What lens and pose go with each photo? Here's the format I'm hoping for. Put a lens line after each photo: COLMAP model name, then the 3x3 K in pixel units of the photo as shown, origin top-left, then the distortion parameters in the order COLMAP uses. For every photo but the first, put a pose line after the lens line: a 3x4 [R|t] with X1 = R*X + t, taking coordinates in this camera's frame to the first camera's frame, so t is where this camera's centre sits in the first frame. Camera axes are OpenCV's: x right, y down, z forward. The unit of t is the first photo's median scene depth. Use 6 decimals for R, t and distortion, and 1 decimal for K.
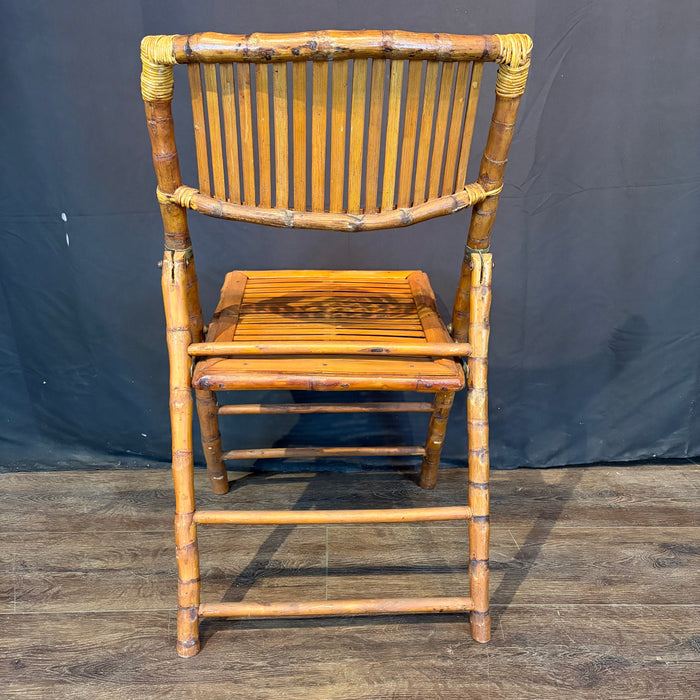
lens RADIAL K [[732.9, 0, 348.0], [0, 732.9, 348.4], [0, 0, 1]] dist [0.021353, 0.000000]
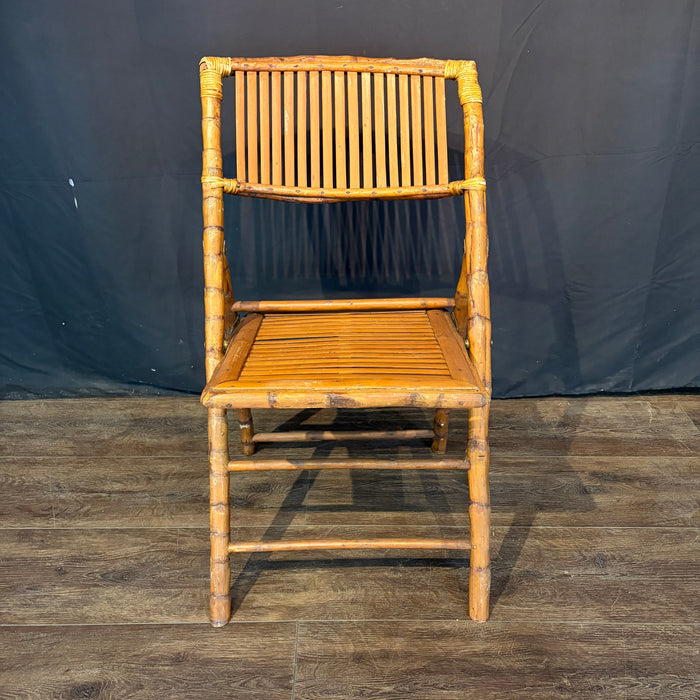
lens RADIAL K [[745.9, 0, 348.5], [0, 745.9, 344.6], [0, 0, 1]] dist [0.023787, 0.000000]
pose [[0.999781, 0.007107, -0.019692, 0.061352], [-0.003509, 0.984197, 0.177045, -0.158815], [0.020639, -0.176937, 0.984006, -0.164911]]
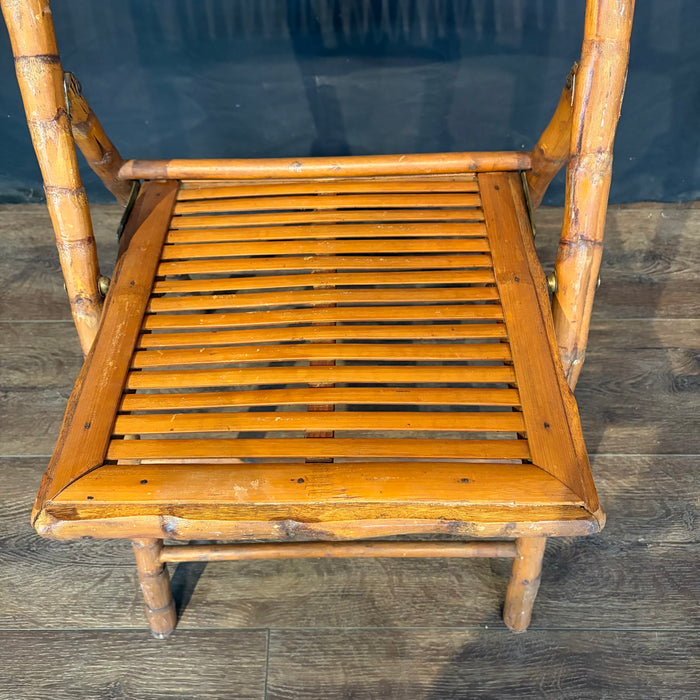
lens RADIAL K [[732.9, 0, 347.3], [0, 732.9, 353.8], [0, 0, 1]] dist [0.021353, 0.000000]
pose [[0.999539, 0.015981, -0.025802, 0.068076], [0.004497, 0.762769, 0.646656, -0.289076], [0.030016, -0.646474, 0.762345, 0.380690]]
